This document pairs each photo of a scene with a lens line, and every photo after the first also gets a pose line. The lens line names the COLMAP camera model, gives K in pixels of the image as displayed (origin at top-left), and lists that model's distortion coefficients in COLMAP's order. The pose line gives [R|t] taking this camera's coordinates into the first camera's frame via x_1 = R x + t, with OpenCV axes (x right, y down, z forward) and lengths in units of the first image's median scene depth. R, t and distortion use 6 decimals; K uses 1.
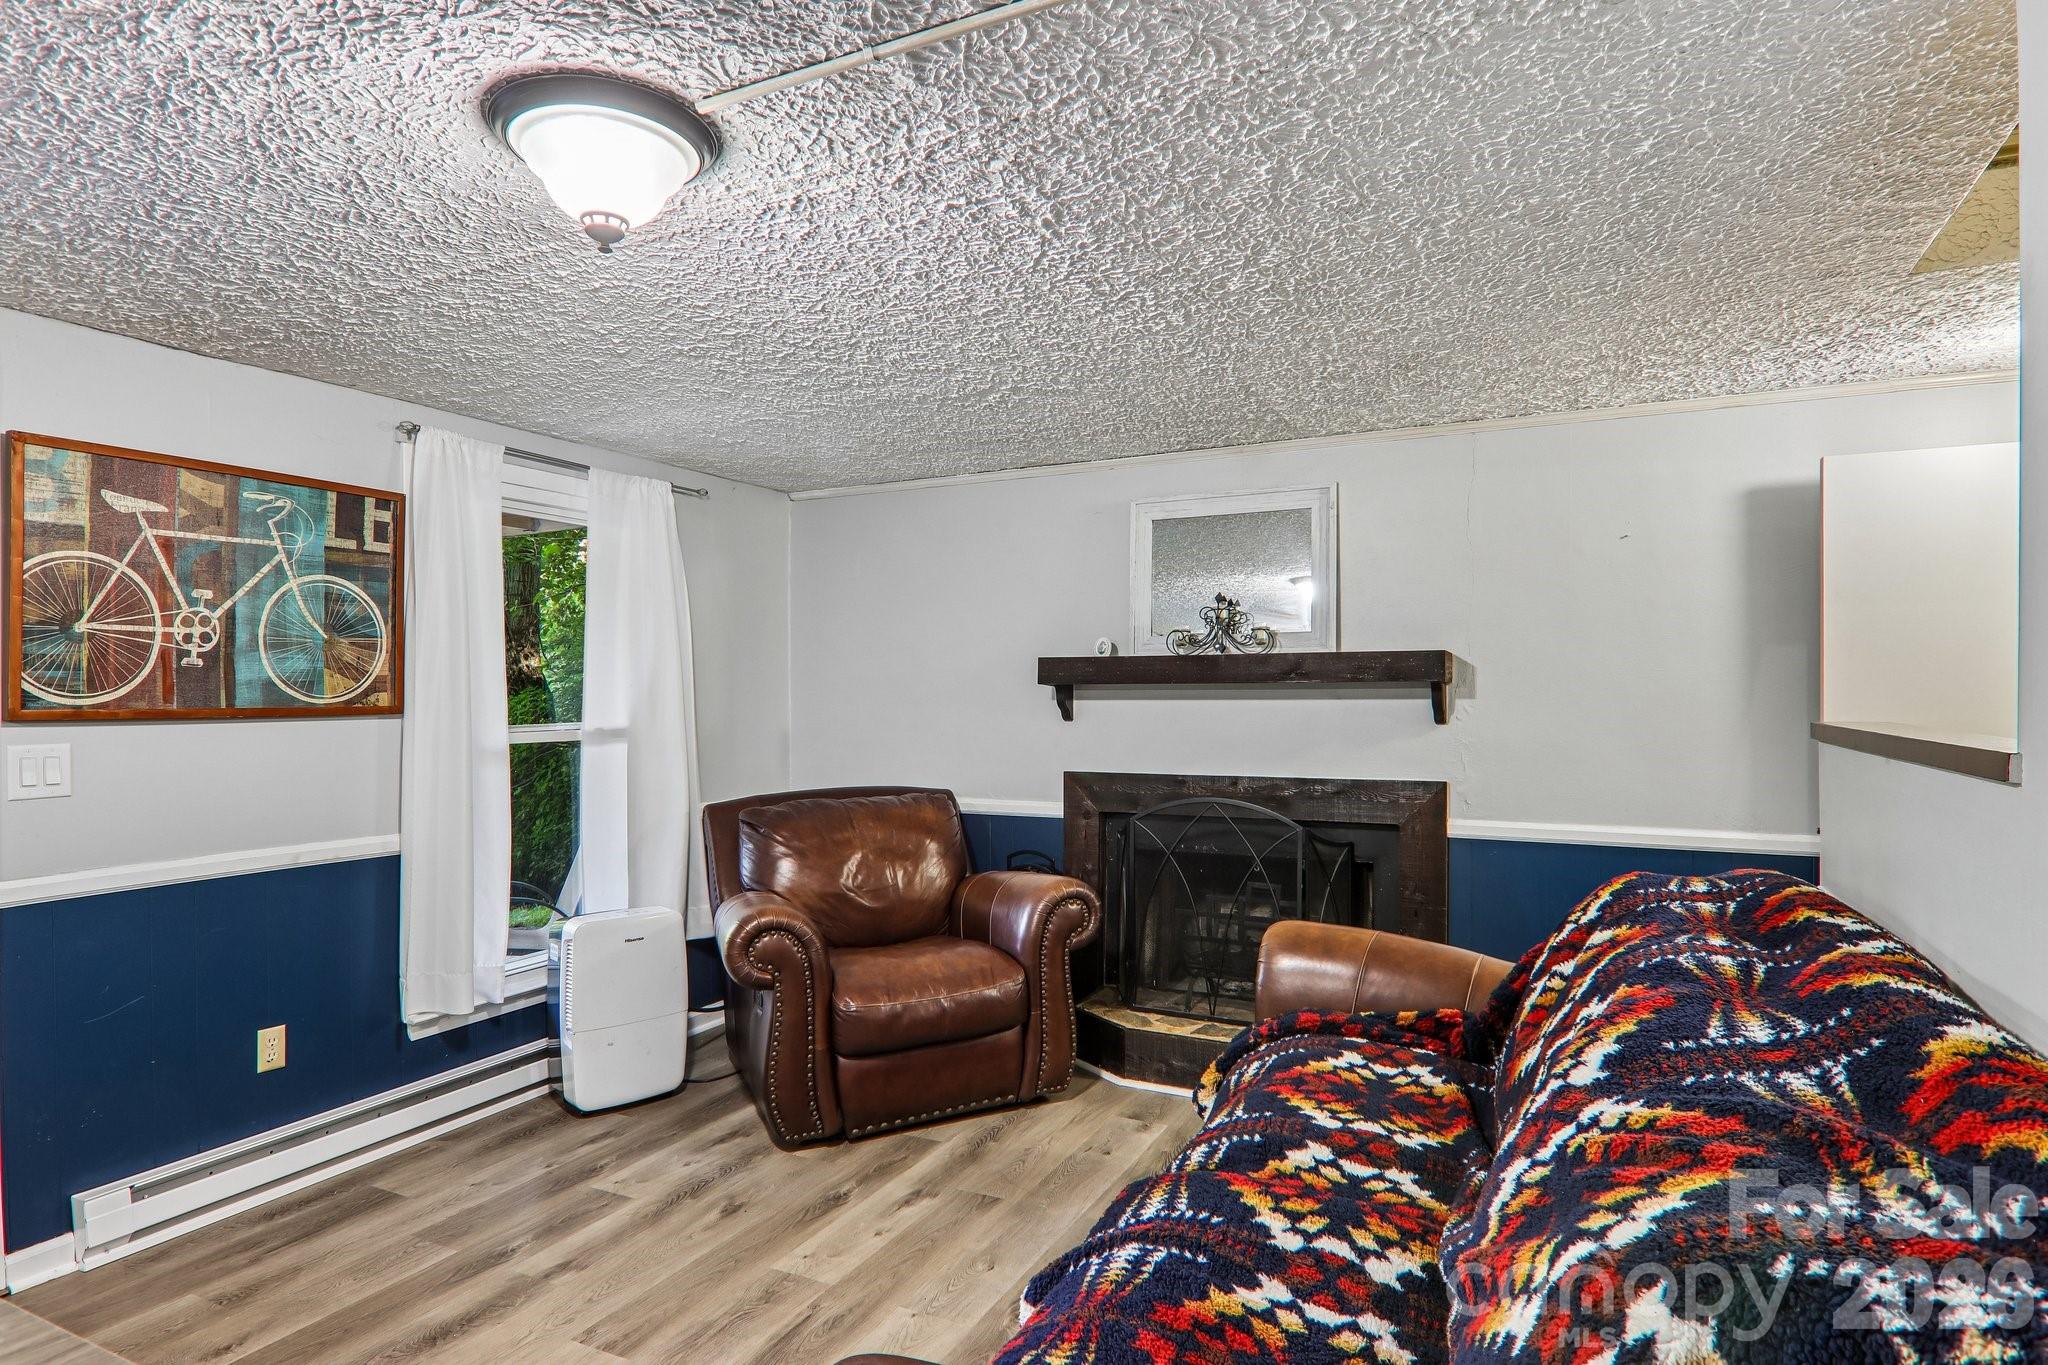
lens RADIAL K [[1138.3, 0, 1027.9], [0, 1138.3, 711.4], [0, 0, 1]] dist [0.009849, -0.020144]
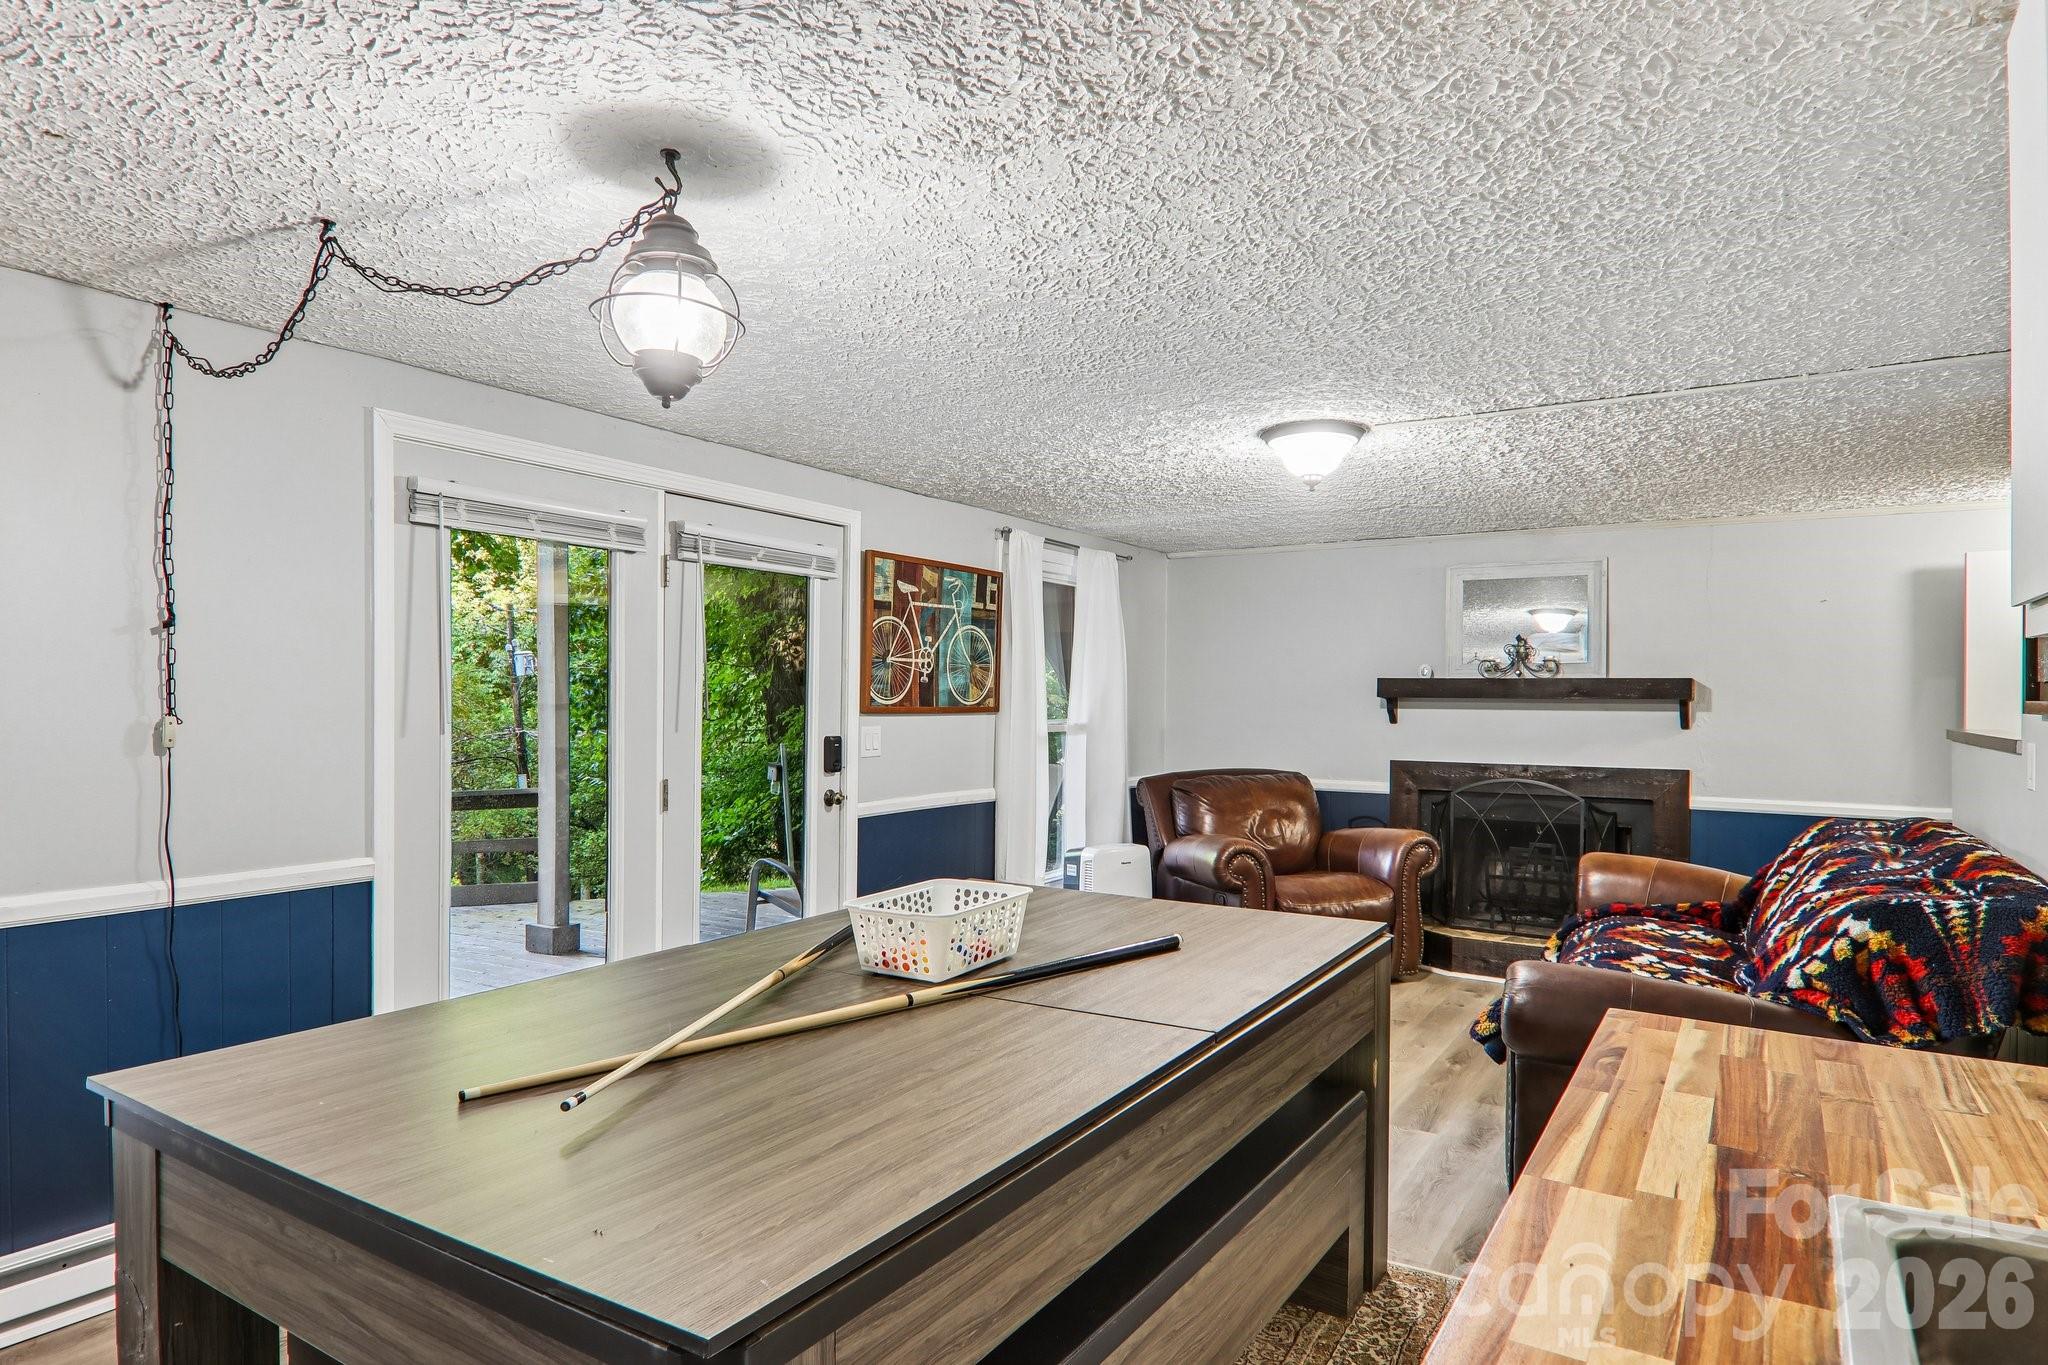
lens RADIAL K [[1179.0, 0, 1028.6], [0, 1179.0, 705.2], [0, 0, 1]] dist [0.013215, -0.023240]
pose [[0.995005, 0.013304, -0.098931, -0.359445], [-0.014383, 0.999845, -0.010203, 0.009213], [0.098779, 0.011575, 0.995042, -0.640542]]
